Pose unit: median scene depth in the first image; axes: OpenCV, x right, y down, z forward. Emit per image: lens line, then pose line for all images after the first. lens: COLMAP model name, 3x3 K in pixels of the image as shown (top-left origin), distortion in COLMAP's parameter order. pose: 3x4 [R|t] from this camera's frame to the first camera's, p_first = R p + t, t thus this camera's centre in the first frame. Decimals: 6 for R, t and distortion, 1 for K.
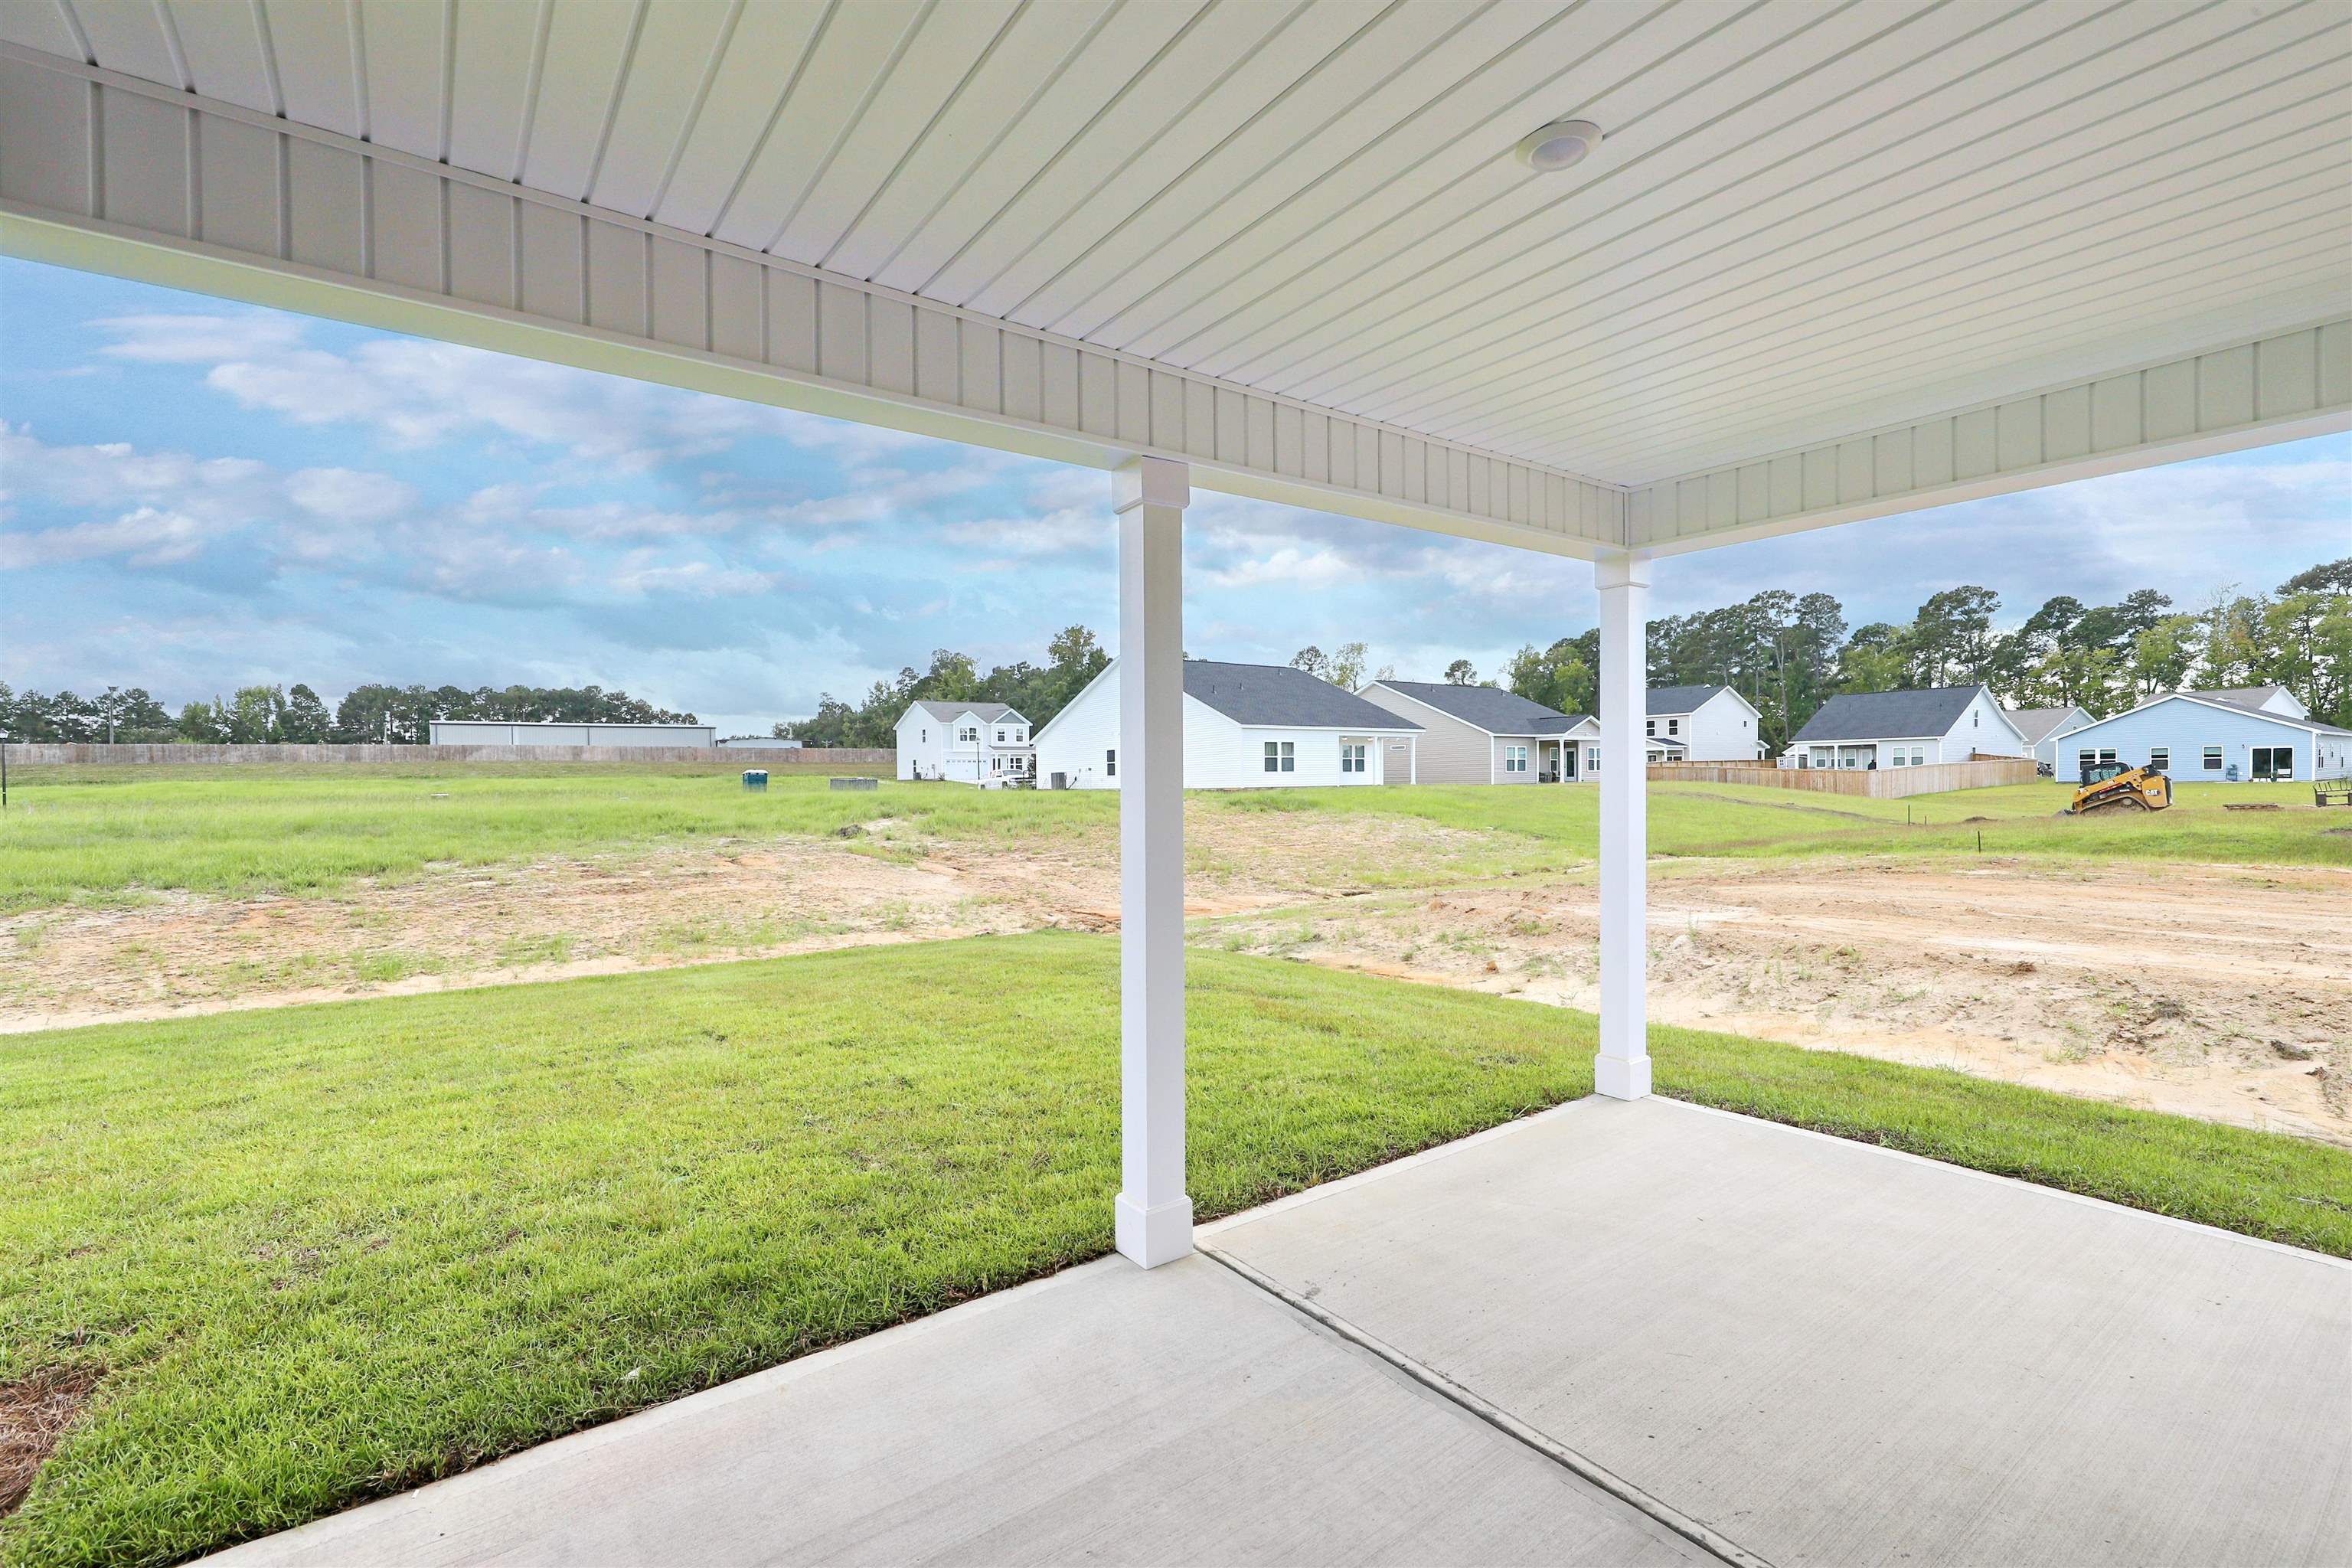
lens RADIAL K [[1045.6, 0, 1195.2], [0, 1045.6, 791.2], [0, 0, 1]] dist [0.001355, -0.000262]
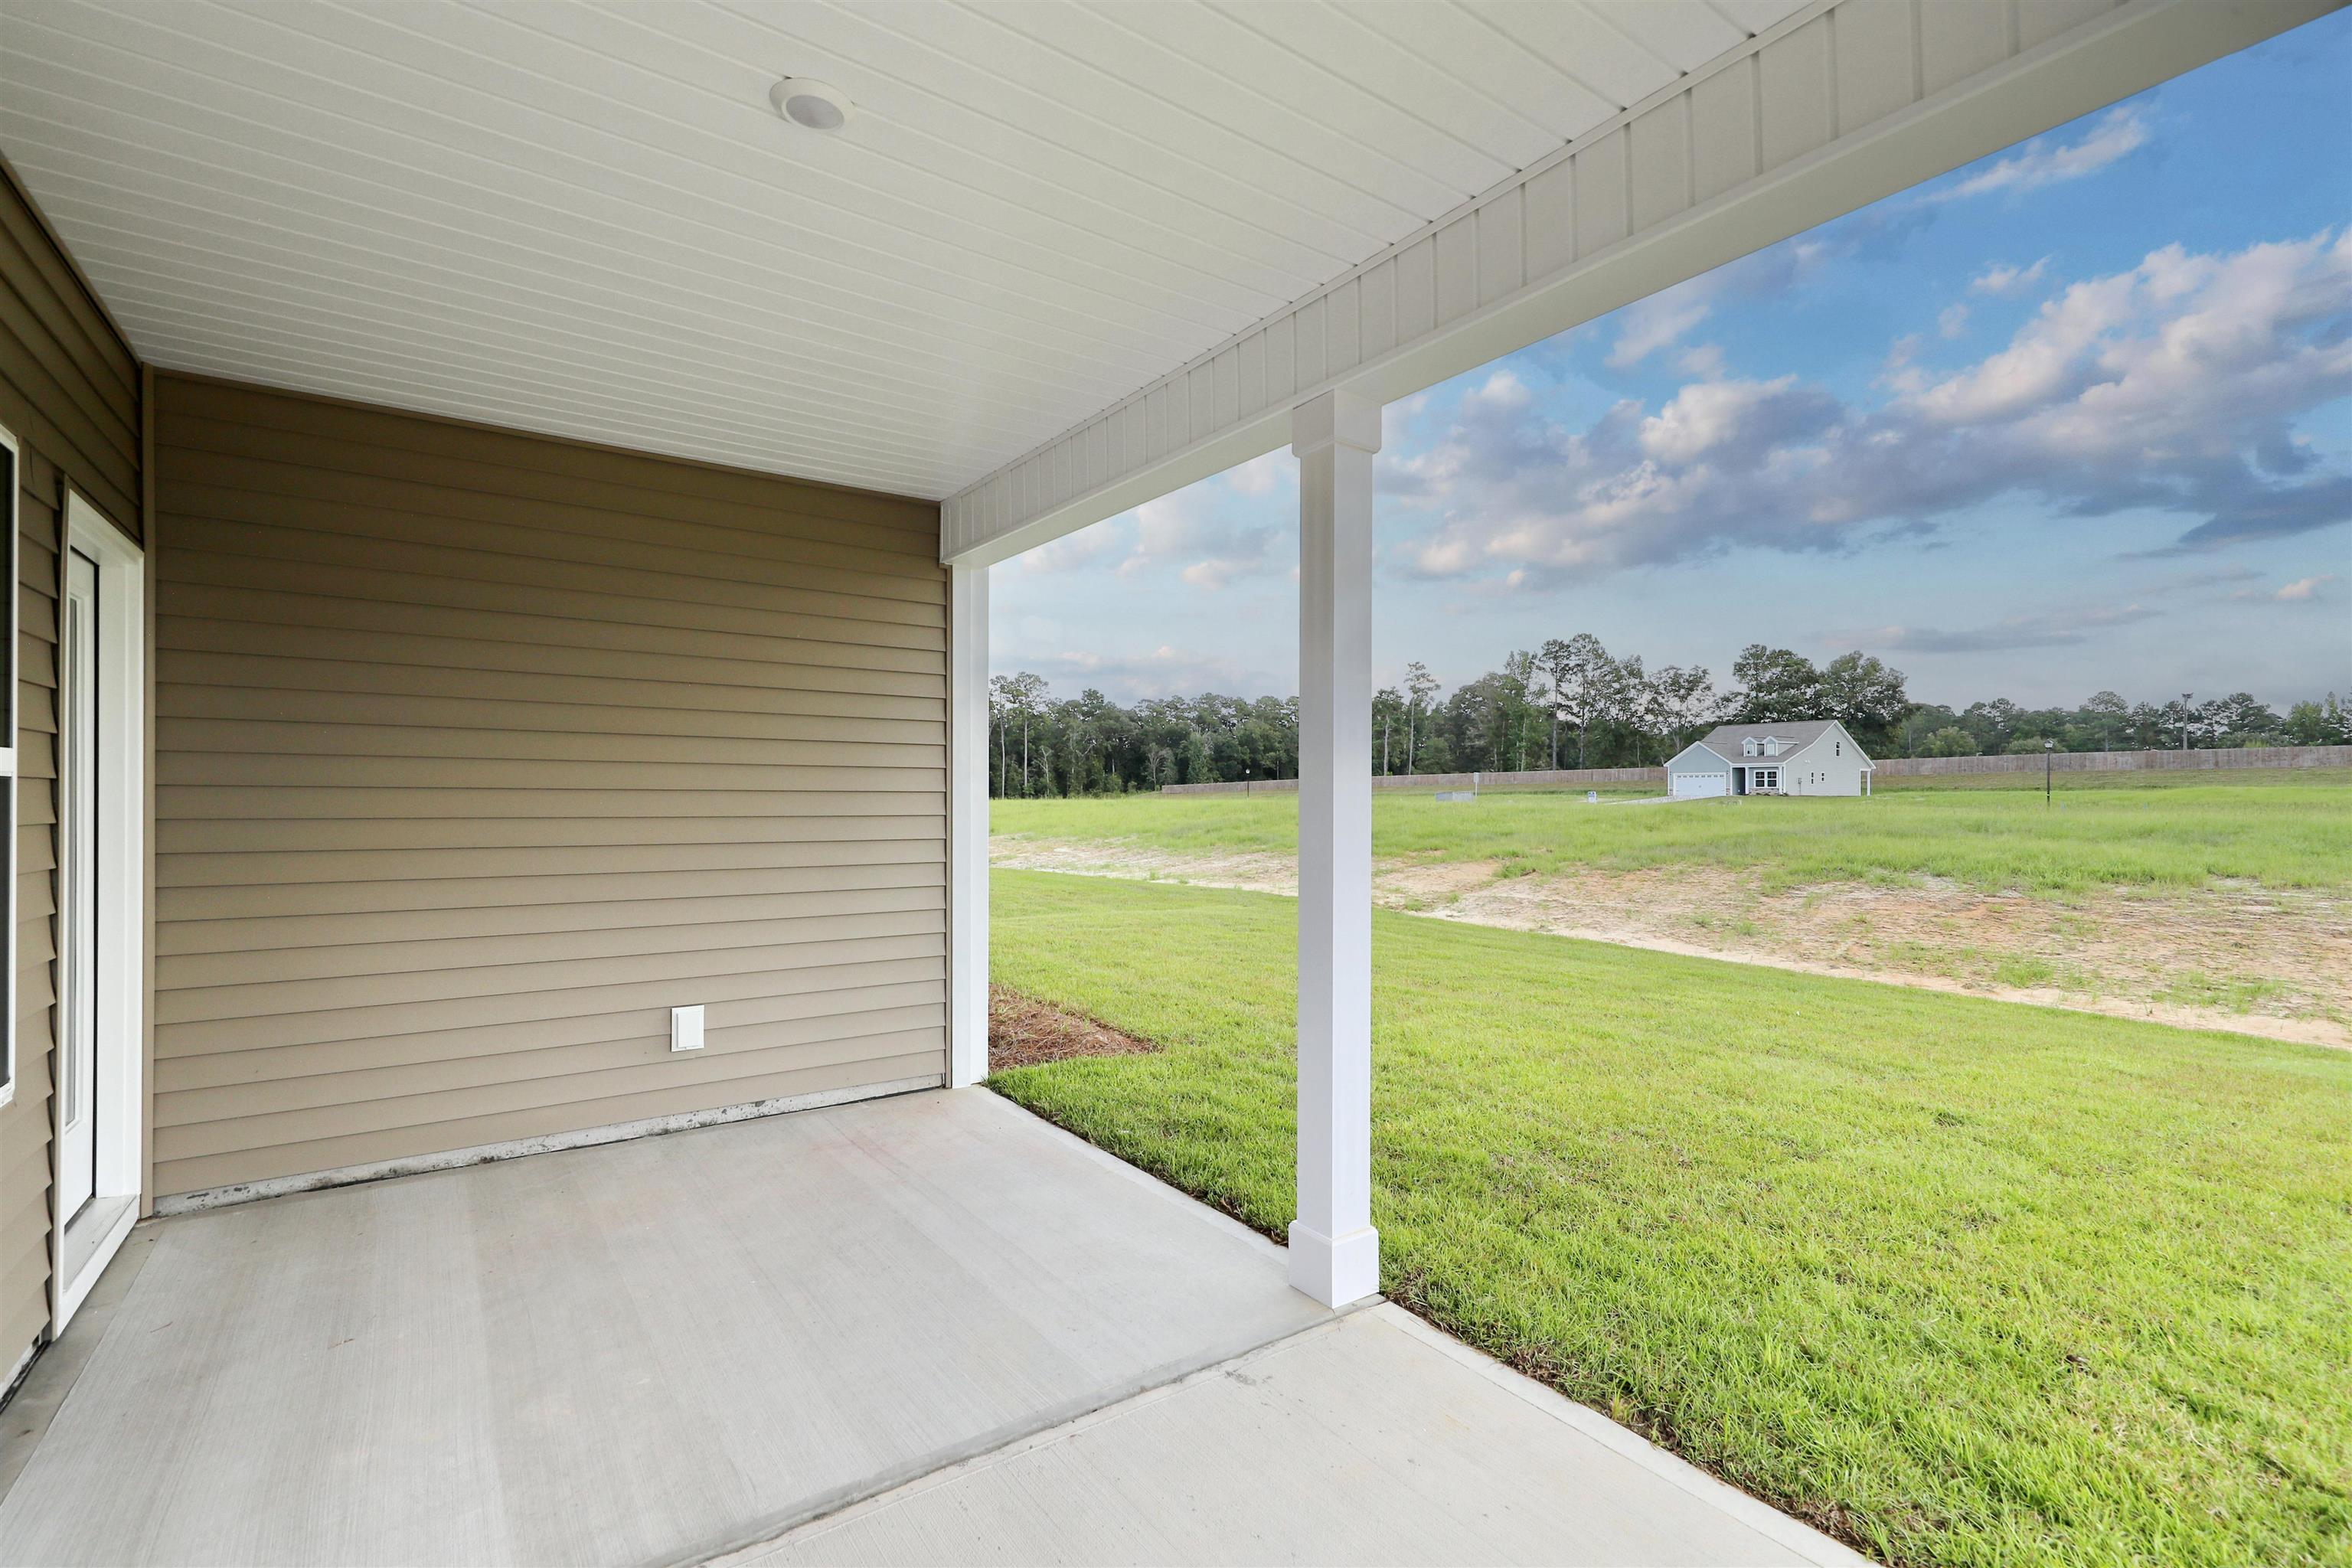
lens RADIAL K [[1045.6, 0, 1165.2], [0, 1045.6, 790.3], [0, 0, 1]] dist [0.001355, -0.000262]
pose [[-0.035961, 0.007370, -0.999326, 0.303555], [-0.013581, 0.999877, 0.007863, 0.002783], [0.999261, 0.013855, -0.035856, 0.311331]]
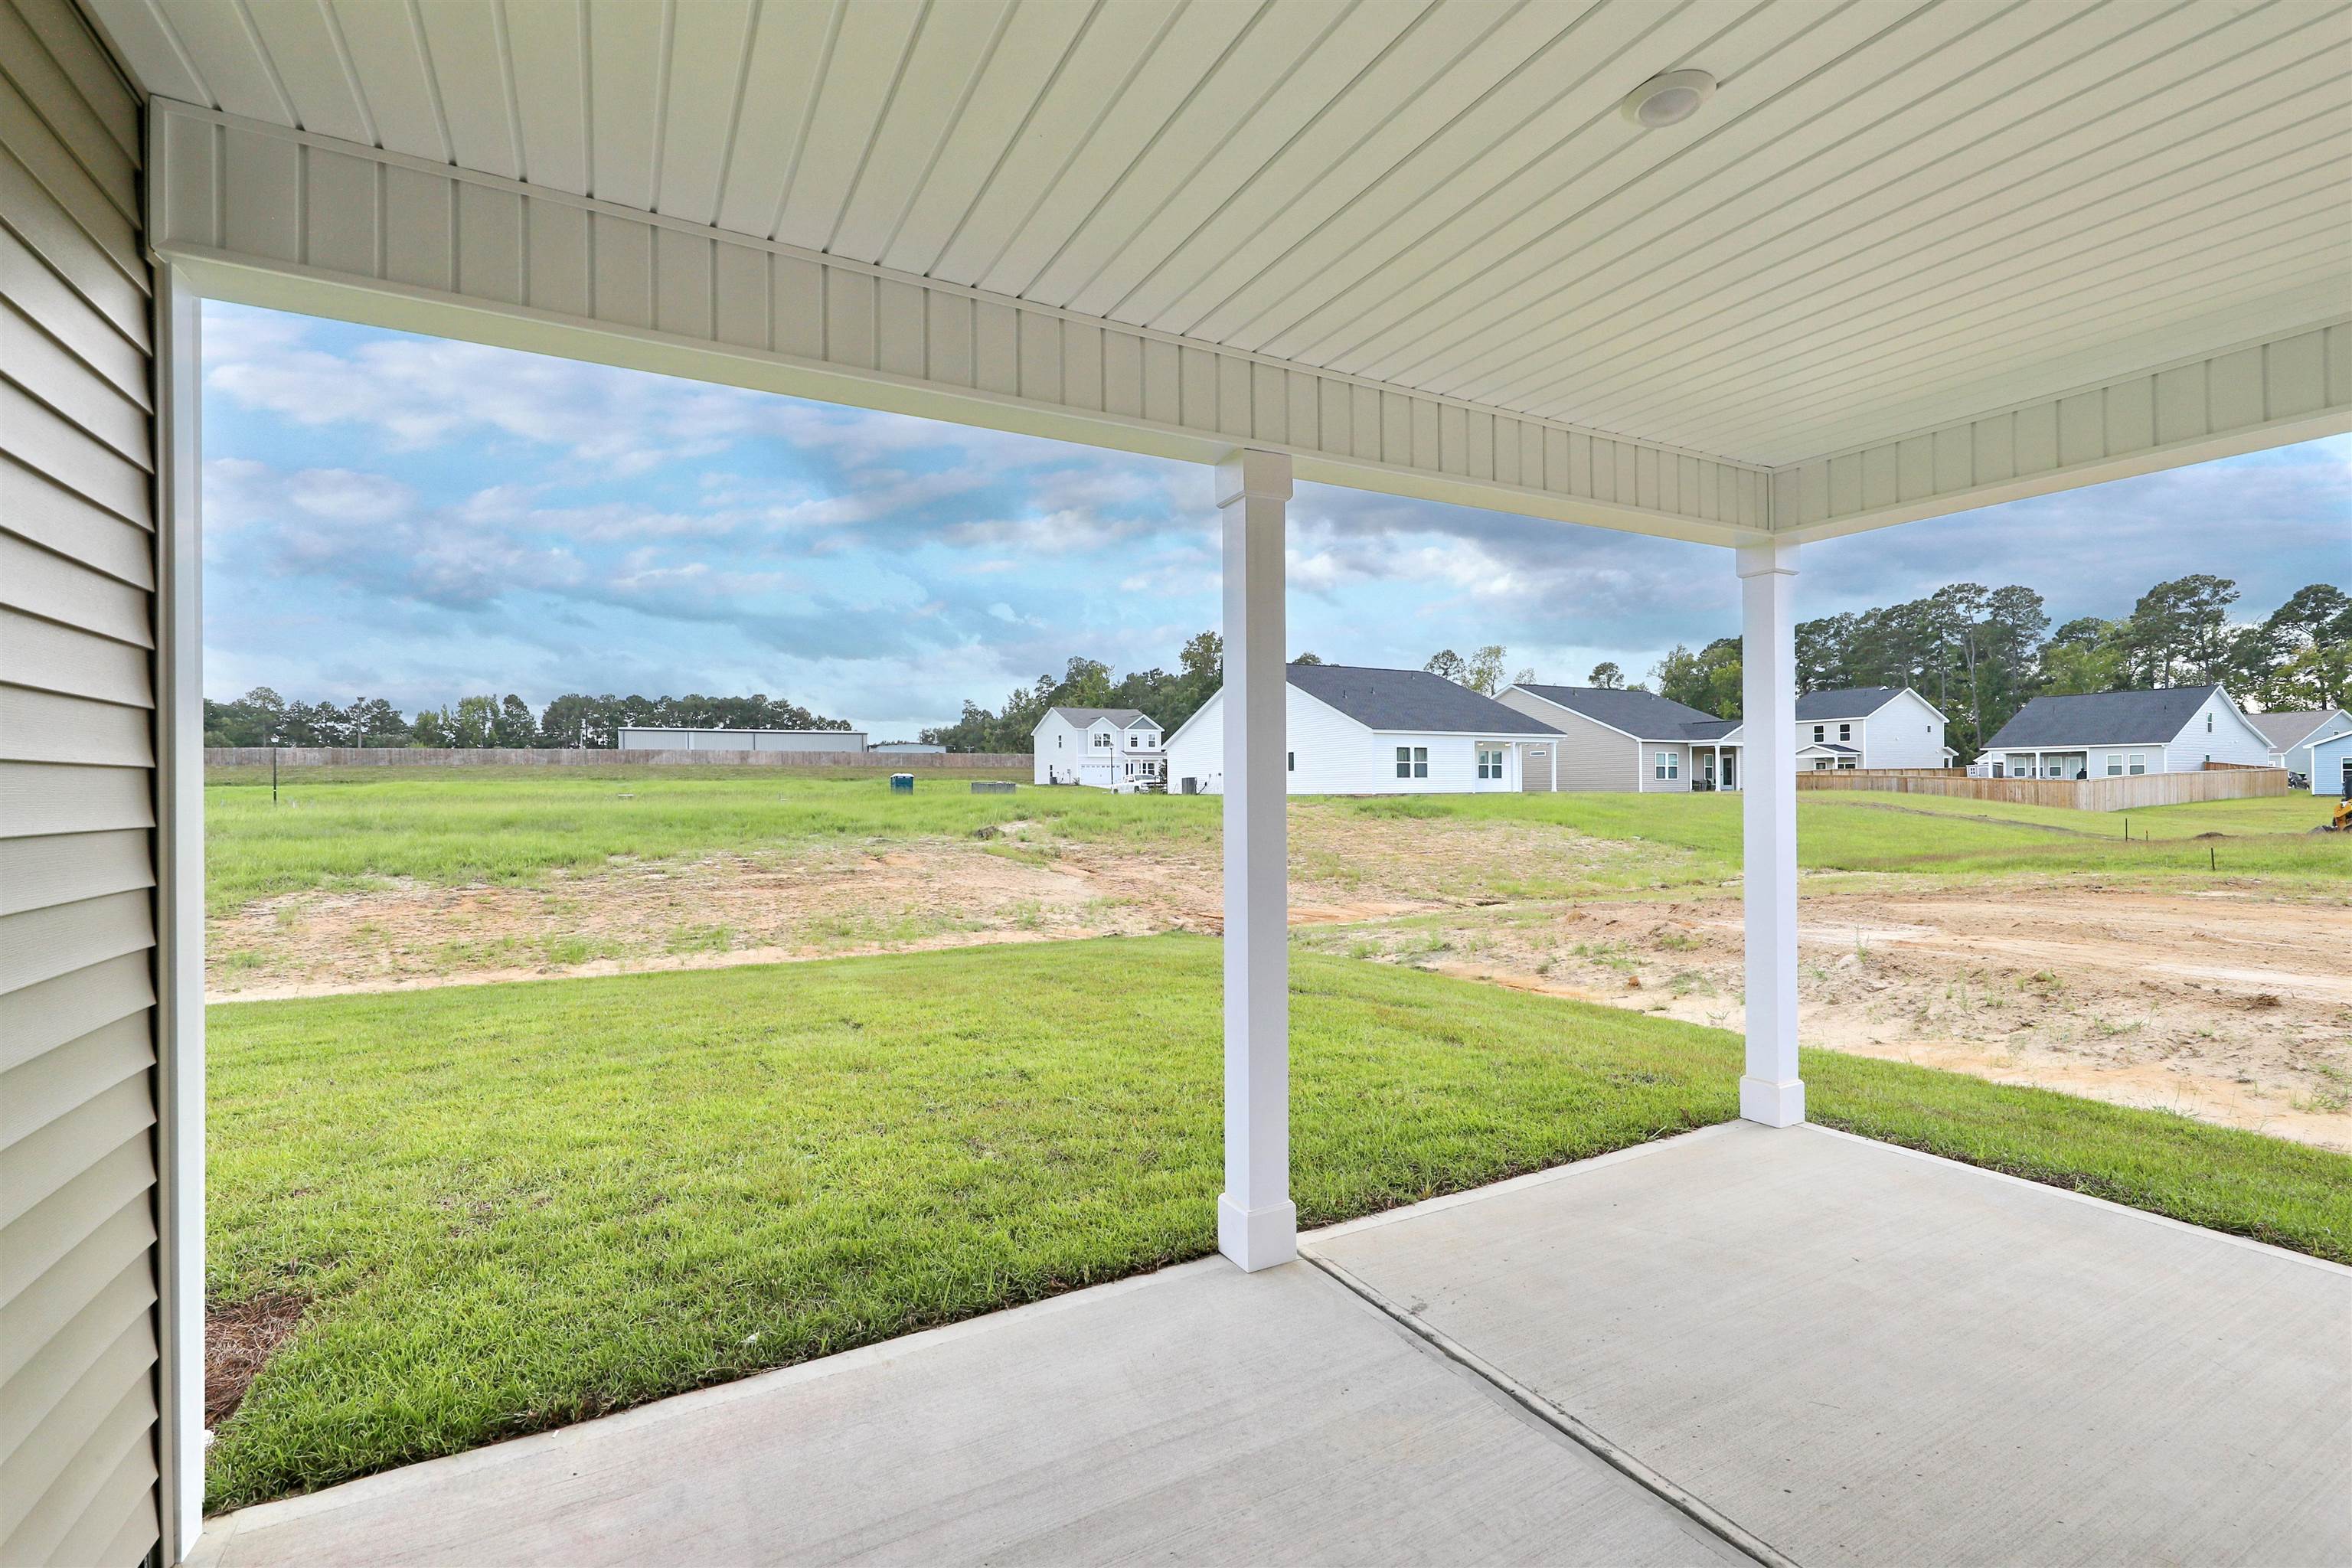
lens RADIAL K [[1045.6, 0, 1187.2], [0, 1045.6, 777.9], [0, 0, 1]] dist [0.001355, -0.000262]
pose [[0.991079, 0.005400, -0.133168, 0.008427], [-0.007864, 0.999807, -0.017983, 0.003330], [0.133045, 0.018870, 0.990930, 0.002782]]
